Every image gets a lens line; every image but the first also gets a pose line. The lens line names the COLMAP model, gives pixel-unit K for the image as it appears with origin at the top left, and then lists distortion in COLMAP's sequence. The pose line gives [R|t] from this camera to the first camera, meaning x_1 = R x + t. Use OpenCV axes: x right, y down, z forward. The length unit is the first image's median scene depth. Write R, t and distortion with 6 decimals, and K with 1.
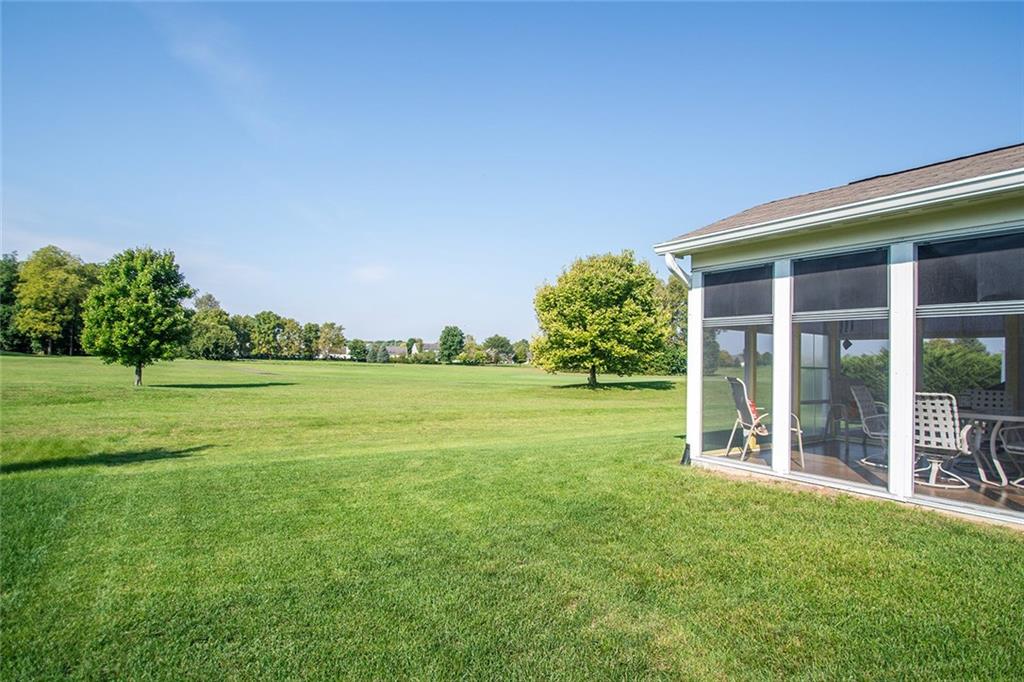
lens RADIAL K [[506.2, 0, 515.6], [0, 506.2, 346.0], [0, 0, 1]] dist [0.004058, 0.000303]
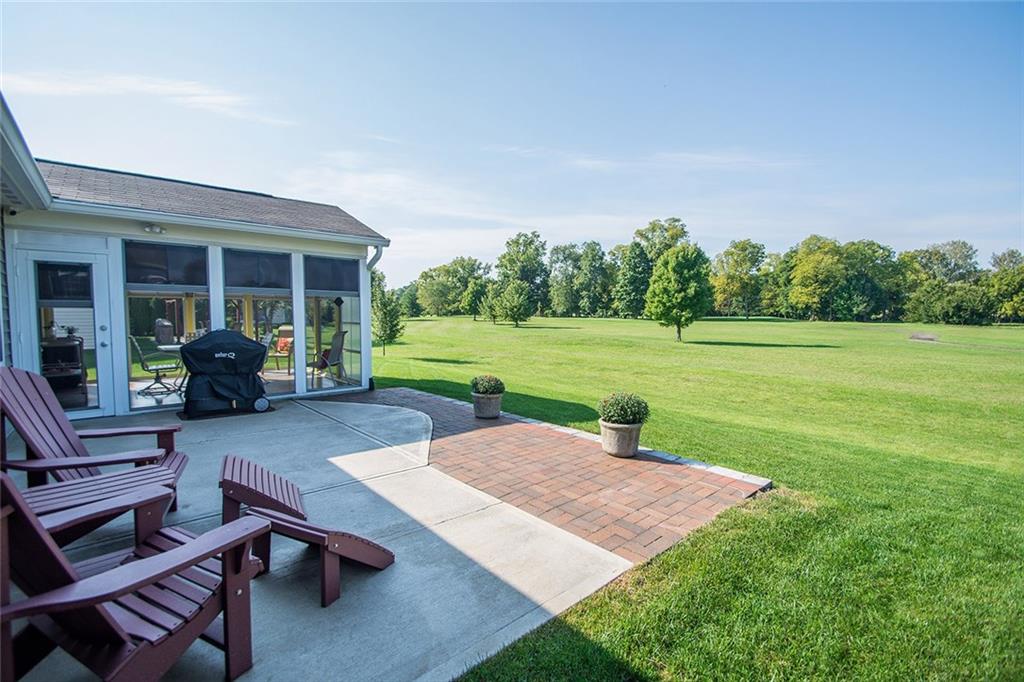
lens RADIAL K [[449.2, 0, 502.0], [0, 449.2, 338.1], [0, 0, 1]] dist [-0.002823, -0.005434]
pose [[0.102636, 0.026327, -0.994371, 0.421511], [0.028748, 0.999154, 0.029421, 0.016285], [0.994303, -0.031606, 0.101792, 0.338458]]
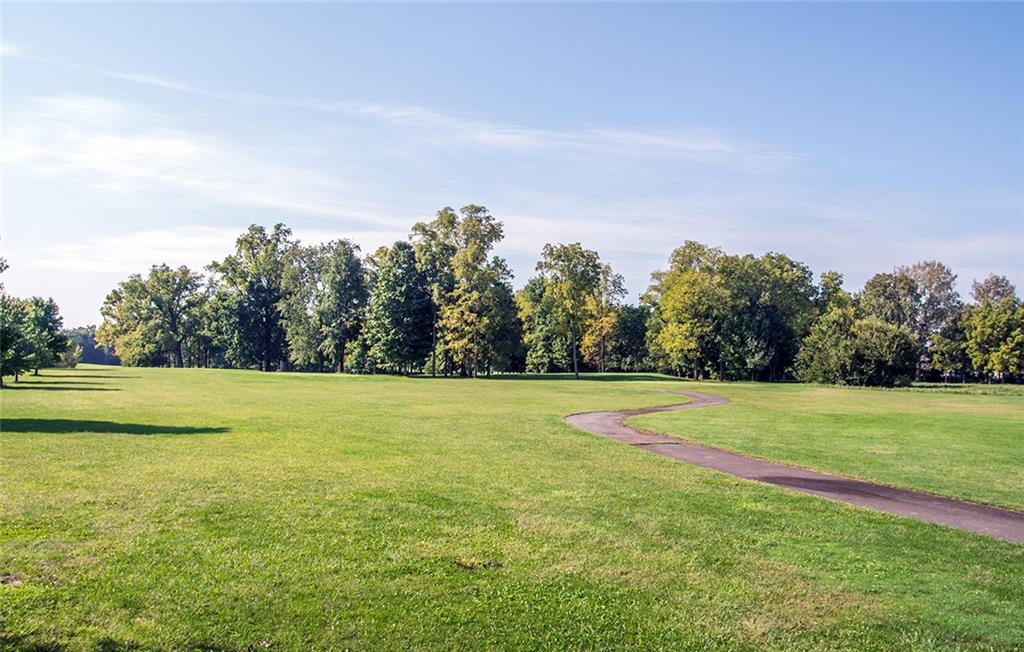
lens RADIAL K [[710.4, 0, 510.5], [0, 710.4, 324.9], [0, 0, 1]] dist [-0.034452, 0.004474]
pose [[0.266010, -0.085853, -0.960139, 0.194249], [0.025936, 0.996303, -0.081901, 0.050053], [0.963621, -0.003116, 0.267254, 1.438135]]
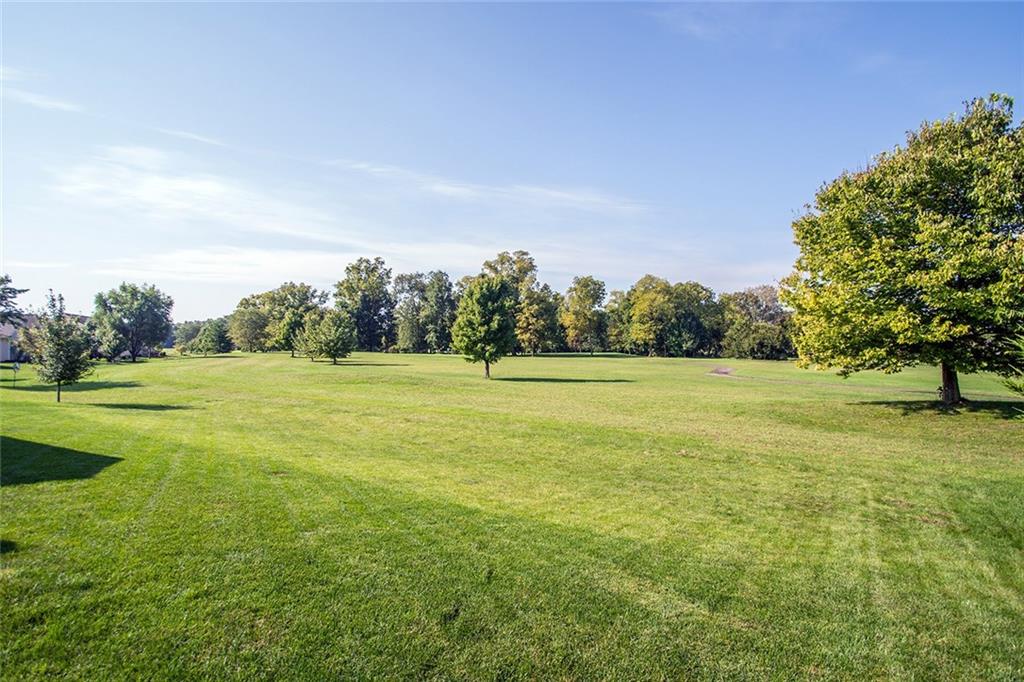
lens RADIAL K [[496.3, 0, 501.2], [0, 496.3, 336.8], [0, 0, 1]] dist [-0.005804, -0.000764]
pose [[0.379349, -0.051419, -0.923824, 0.438227], [0.032567, 0.998578, -0.042207, 0.024361], [0.924680, -0.014074, 0.380484, 0.486332]]
